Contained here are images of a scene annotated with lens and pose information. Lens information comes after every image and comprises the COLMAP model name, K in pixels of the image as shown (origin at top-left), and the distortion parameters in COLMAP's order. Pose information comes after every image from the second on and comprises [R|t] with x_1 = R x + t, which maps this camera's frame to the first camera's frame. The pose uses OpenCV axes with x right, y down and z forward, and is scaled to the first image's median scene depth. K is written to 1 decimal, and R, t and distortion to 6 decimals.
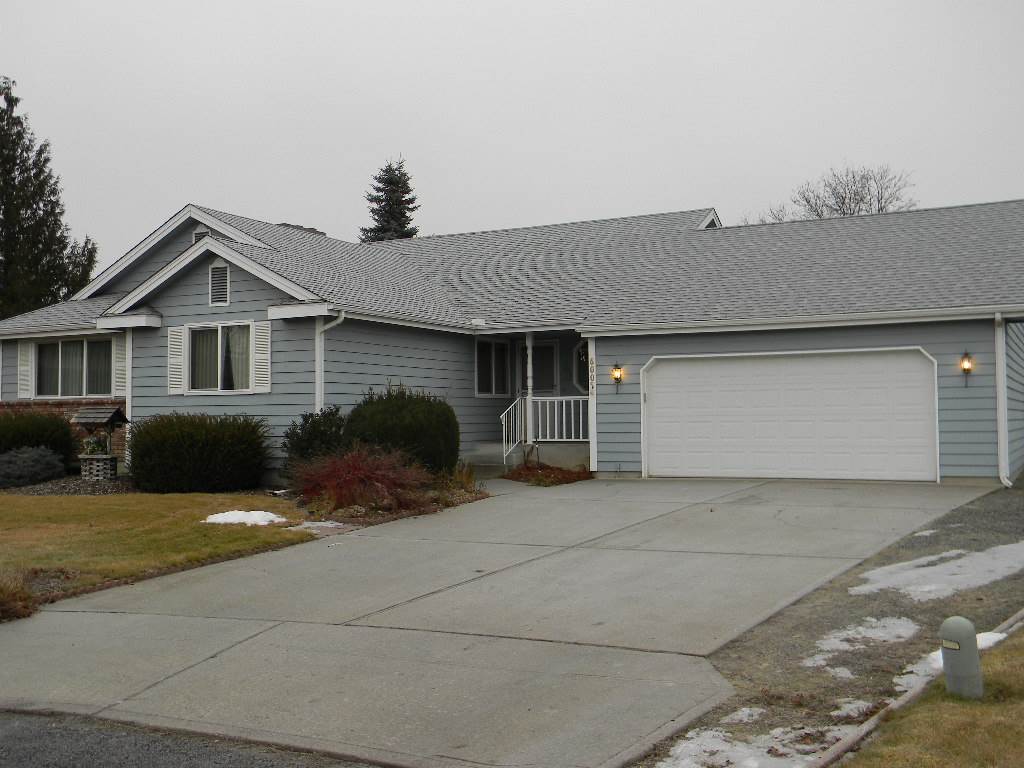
lens RADIAL K [[1097.2, 0, 512.0], [0, 1097.2, 384.0], [0, 0, 1]] dist [0.006670, -0.008216]
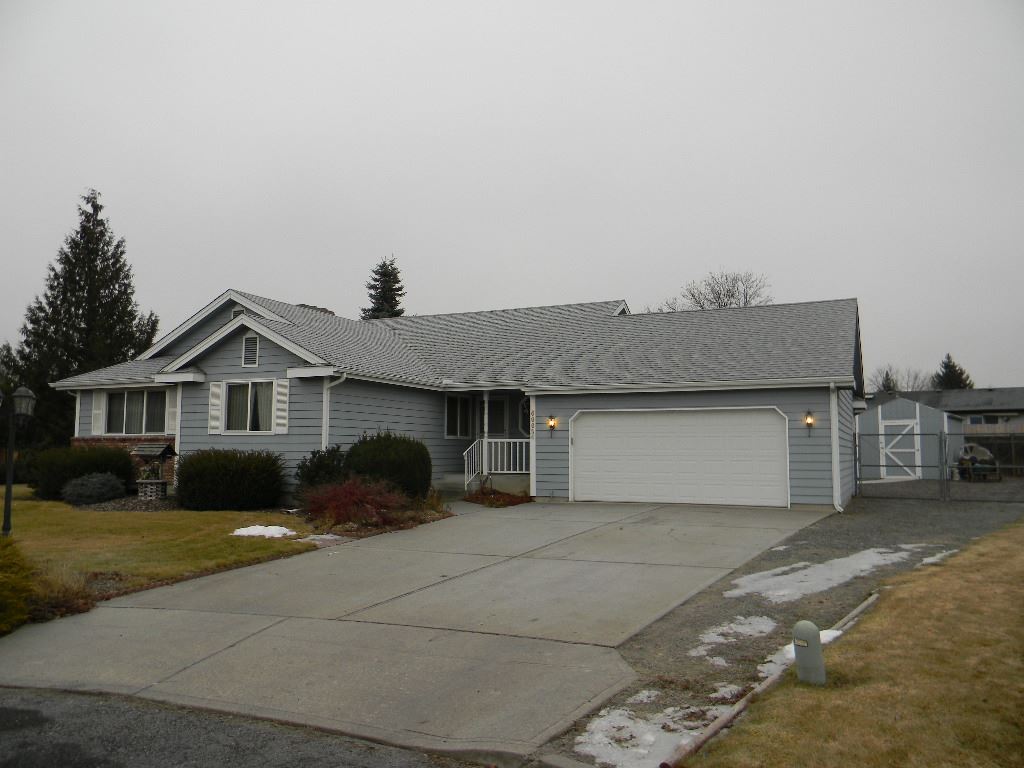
lens RADIAL K [[818.3, 0, 512.0], [0, 818.3, 384.0], [0, 0, 1]] dist [0.005204, -0.001596]
pose [[0.998851, 0.015767, 0.045266, 0.002765], [-0.013495, 0.998655, -0.050058, -0.007213], [-0.045994, 0.049390, 0.997720, 0.011210]]
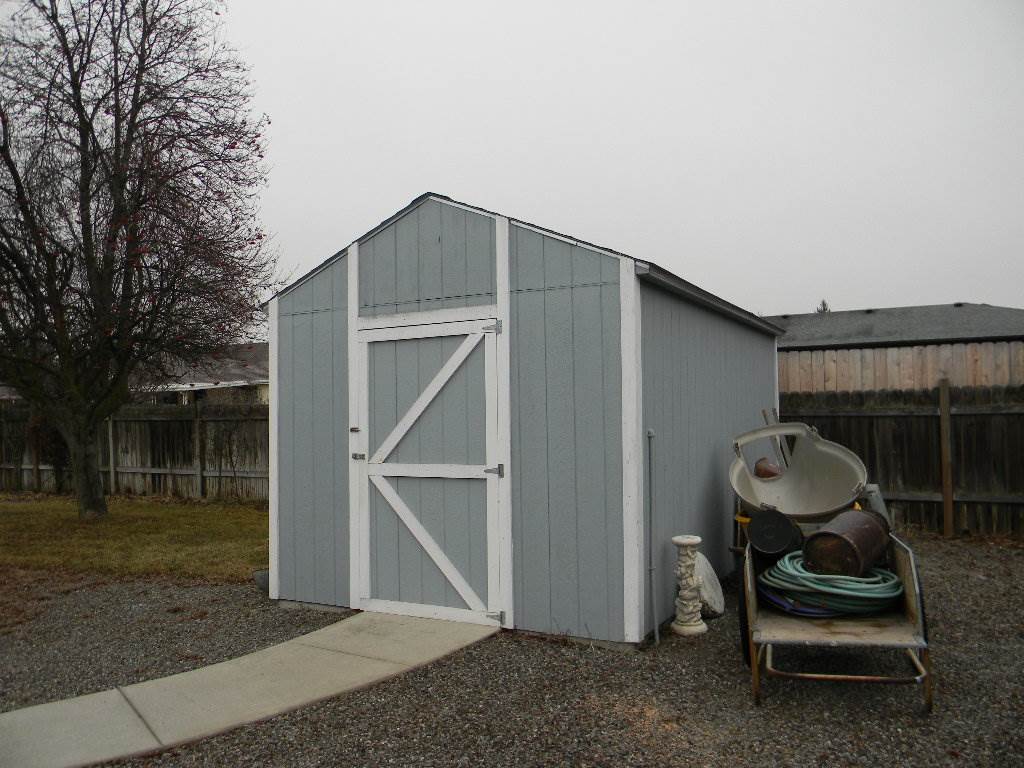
lens RADIAL K [[818.3, 0, 512.0], [0, 818.3, 384.0], [0, 0, 1]] dist [0.005204, -0.001596]
pose [[0.986703, 0.000459, 0.162531, 0.282733], [0.000566, 0.999980, -0.006259, -0.004211], [-0.162530, 0.006267, 0.986684, 0.444808]]
